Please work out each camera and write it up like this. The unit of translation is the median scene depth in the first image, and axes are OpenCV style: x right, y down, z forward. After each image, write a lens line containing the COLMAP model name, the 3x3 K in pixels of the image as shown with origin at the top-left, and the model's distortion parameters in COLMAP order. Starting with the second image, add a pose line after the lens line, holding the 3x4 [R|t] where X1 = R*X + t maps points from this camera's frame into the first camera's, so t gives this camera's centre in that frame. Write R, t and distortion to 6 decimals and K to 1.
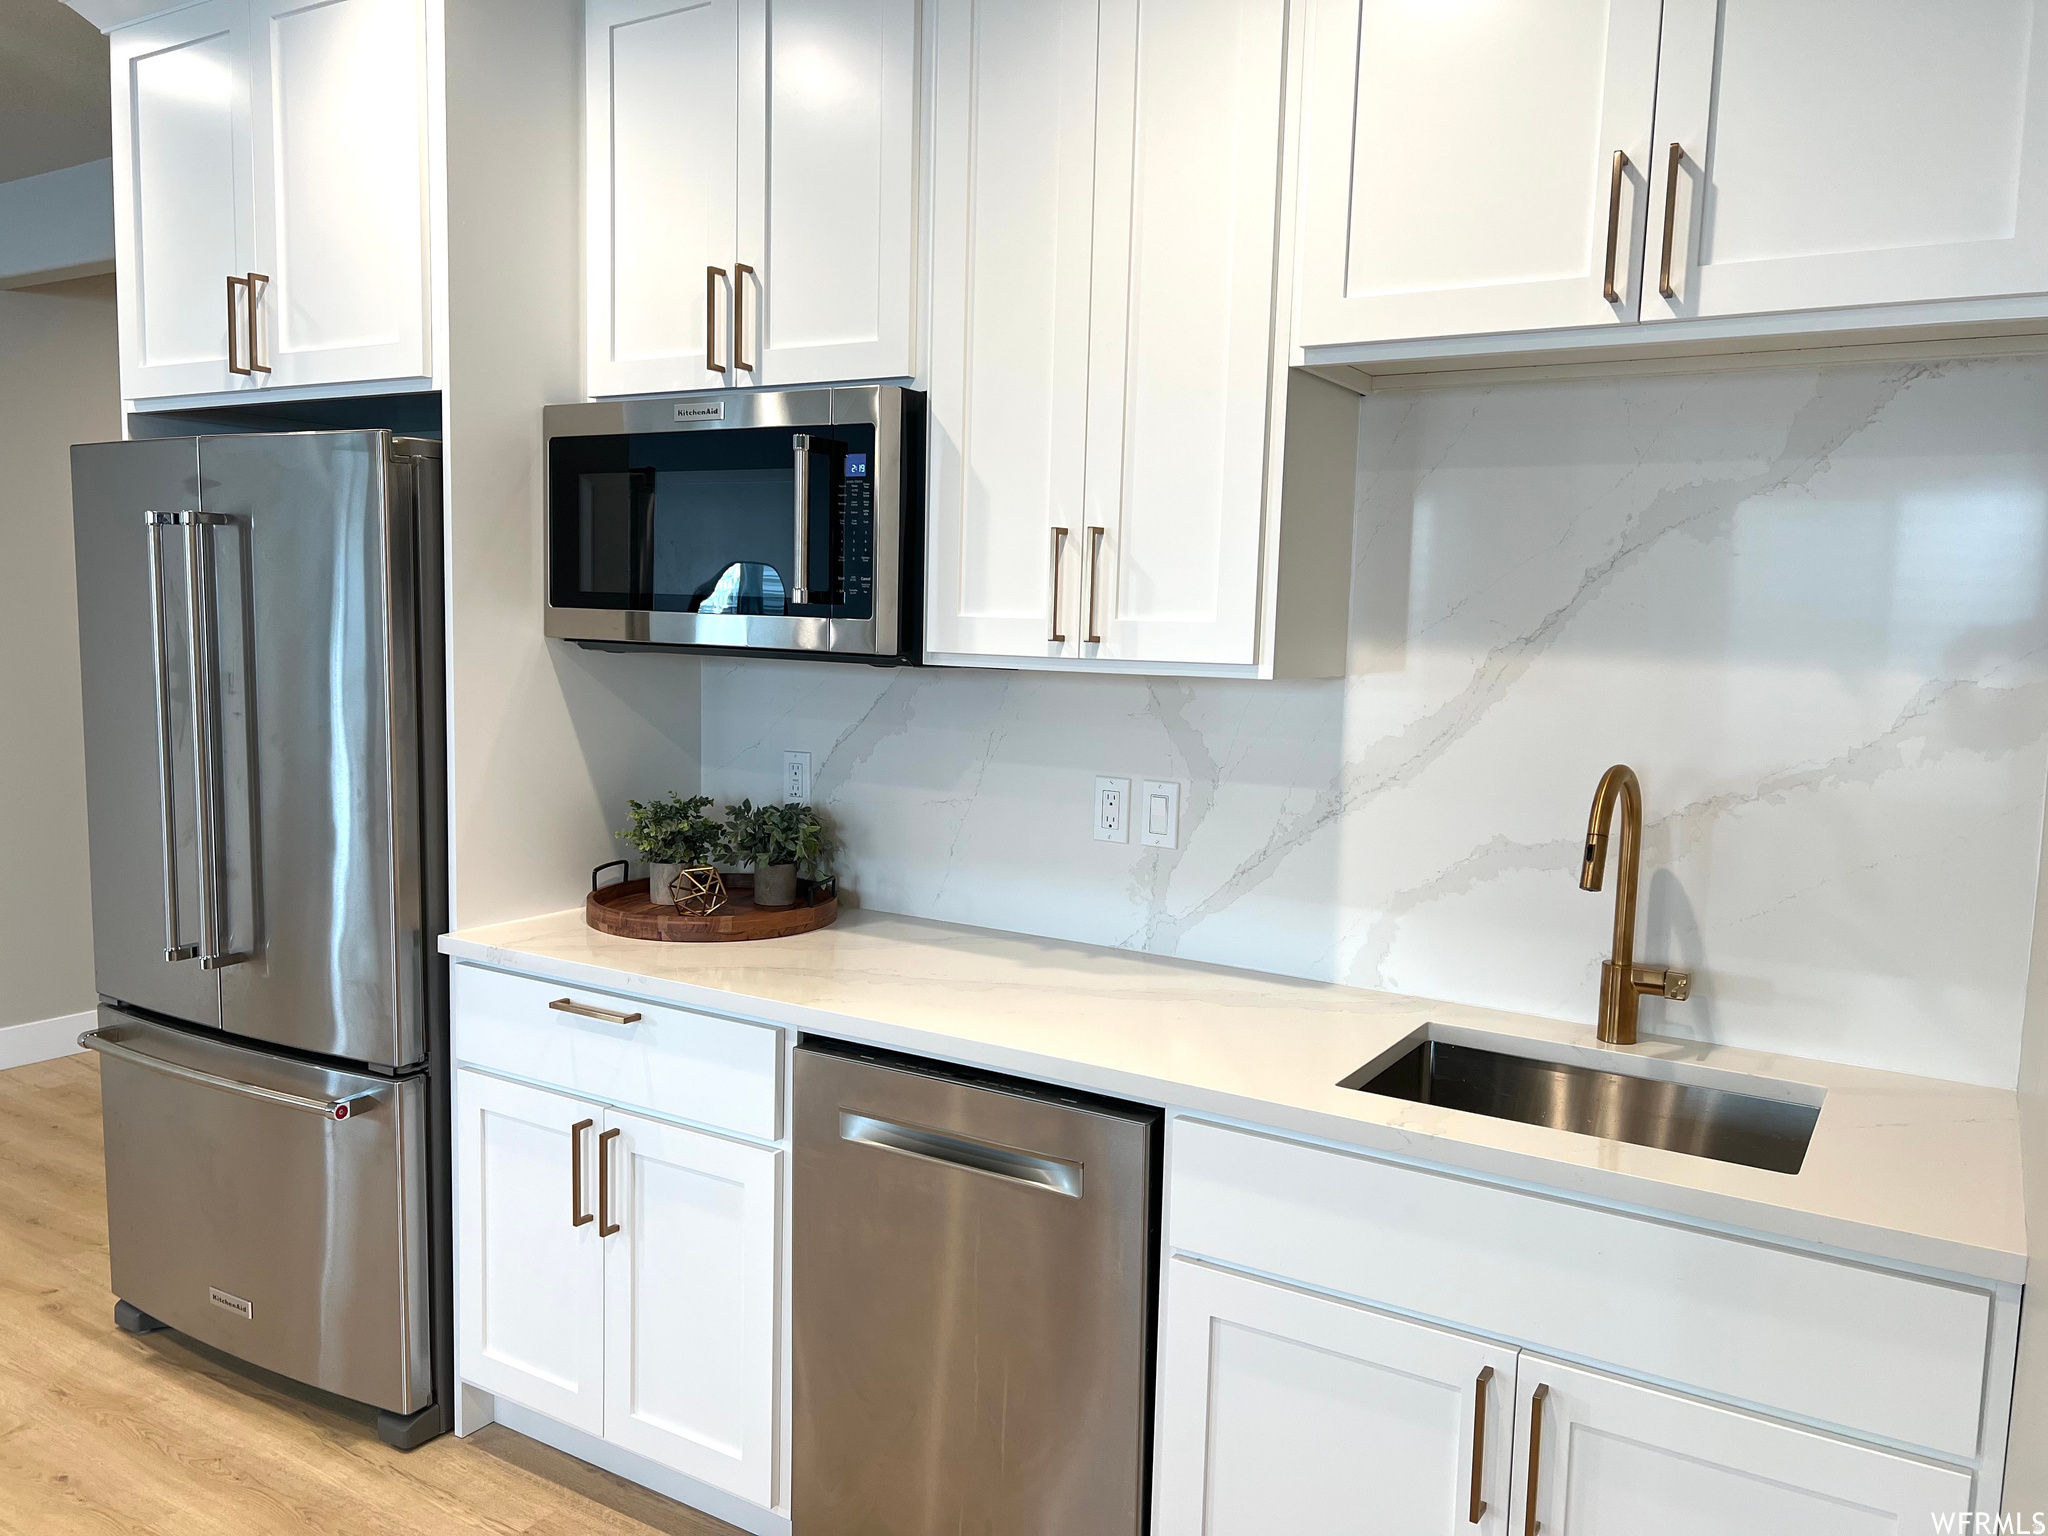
lens RADIAL K [[1534.0, 0, 1022.3], [0, 1534.0, 766.6], [0, 0, 1]] dist [0.067808, -0.065165]
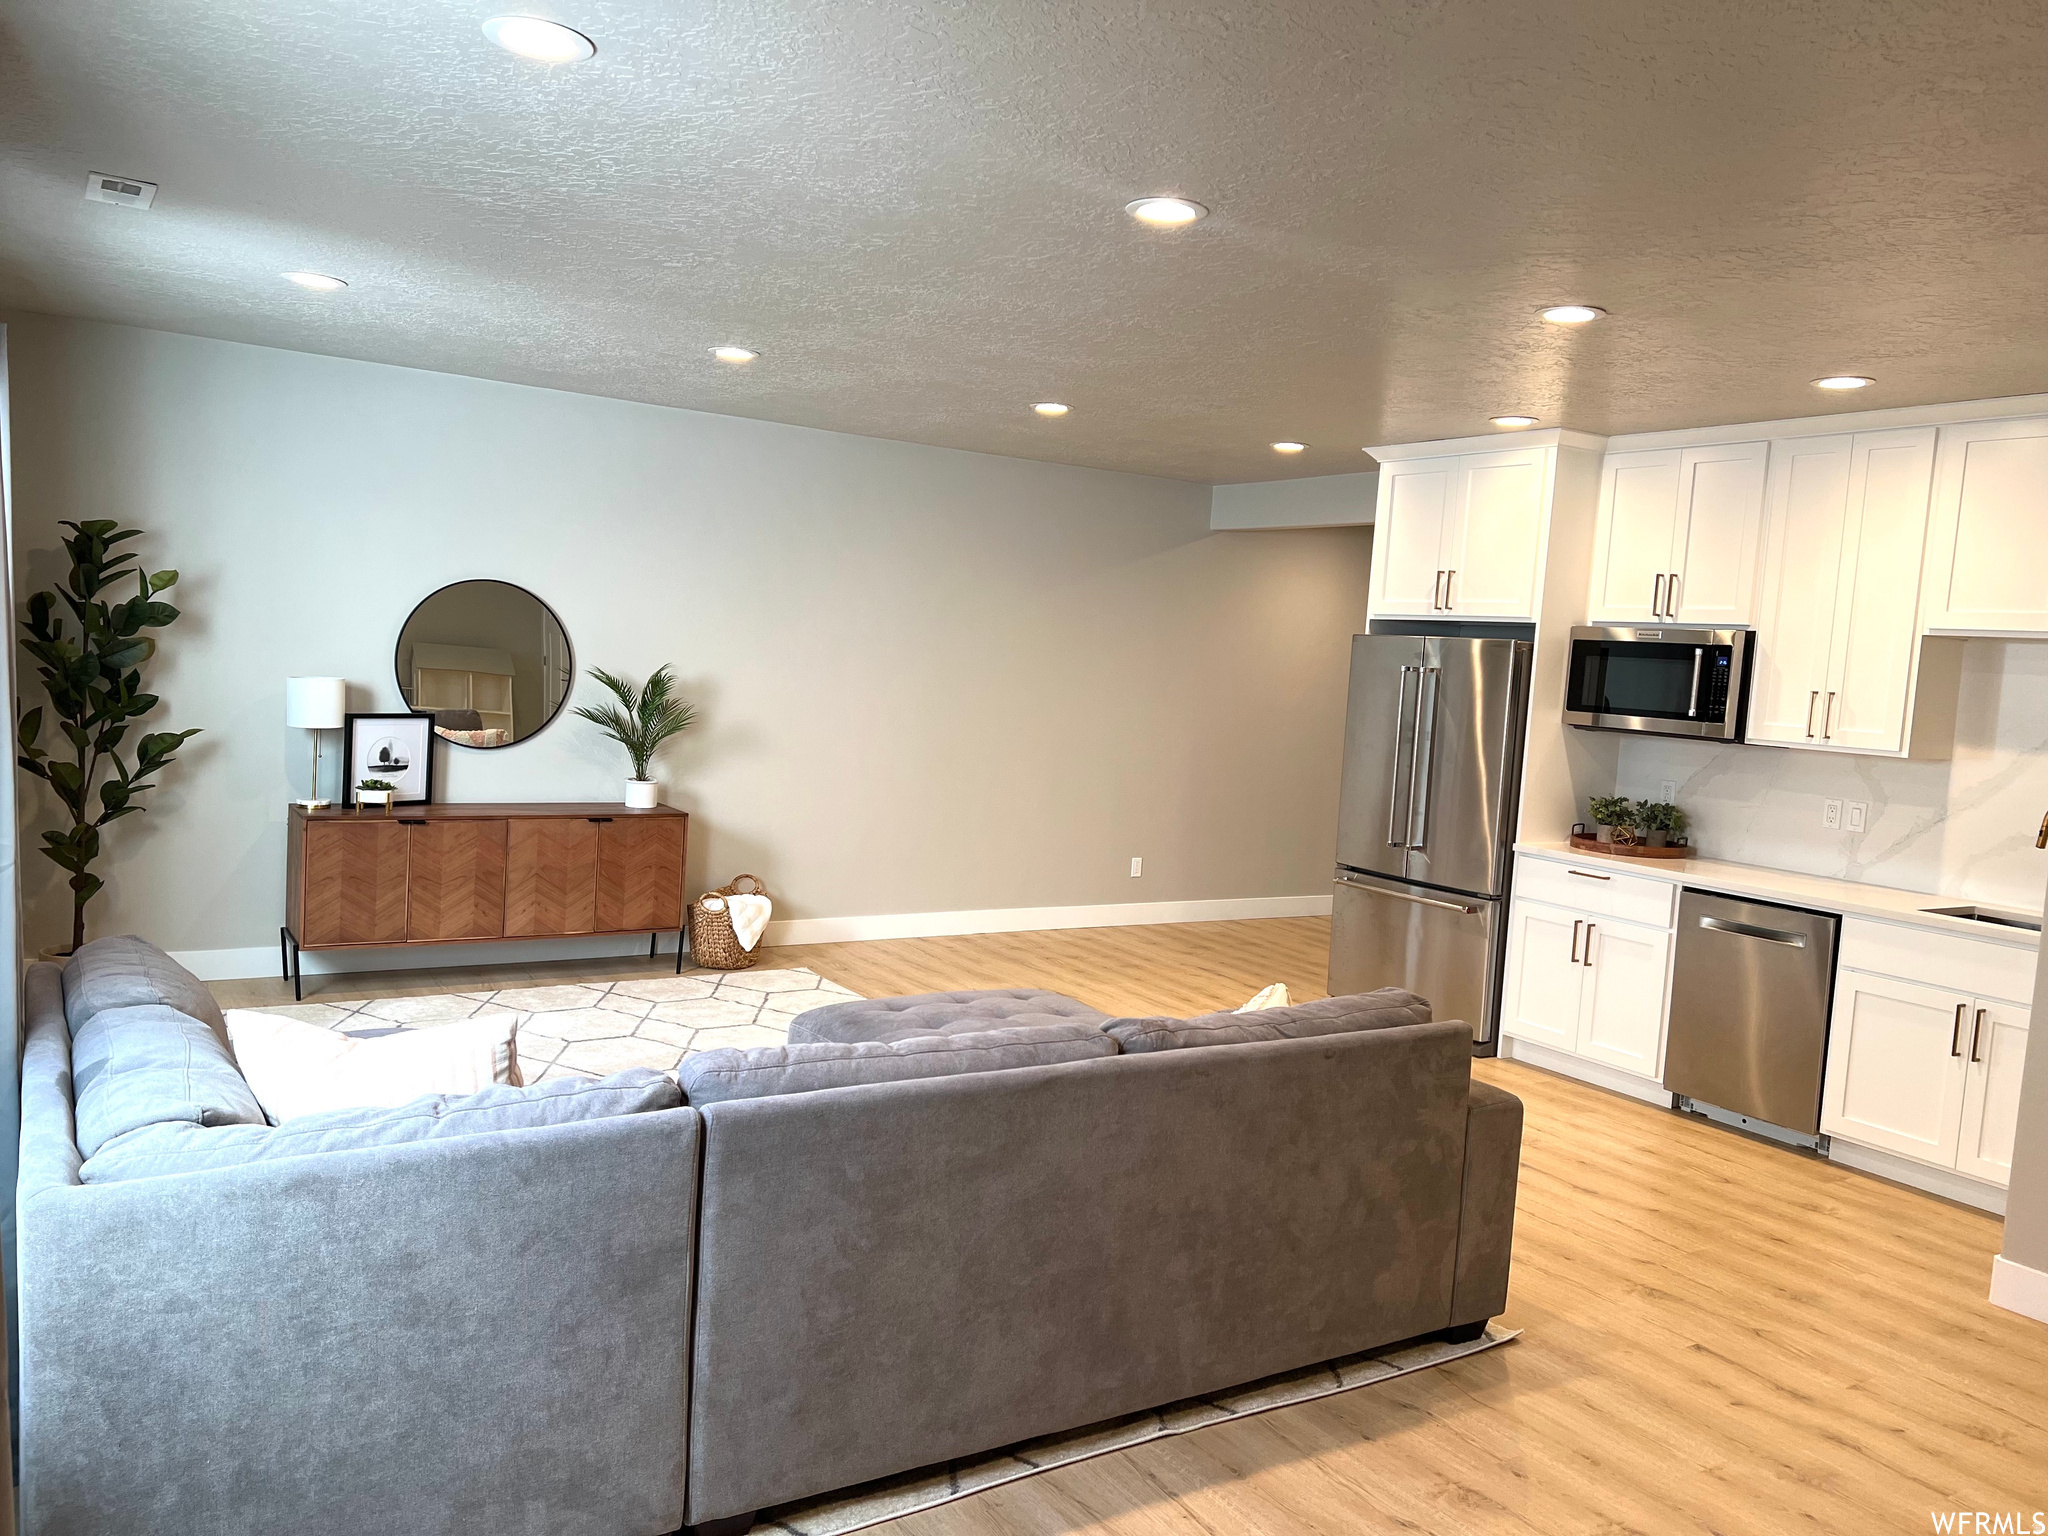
lens RADIAL K [[1534.0, 0, 1024.7], [0, 1534.0, 773.8], [0, 0, 1]] dist [0.067808, -0.065165]
pose [[0.899529, 0.067658, -0.431591, -0.028290], [-0.084723, 0.996195, -0.020412, 0.124277], [0.428567, 0.054927, 0.901839, -1.651454]]
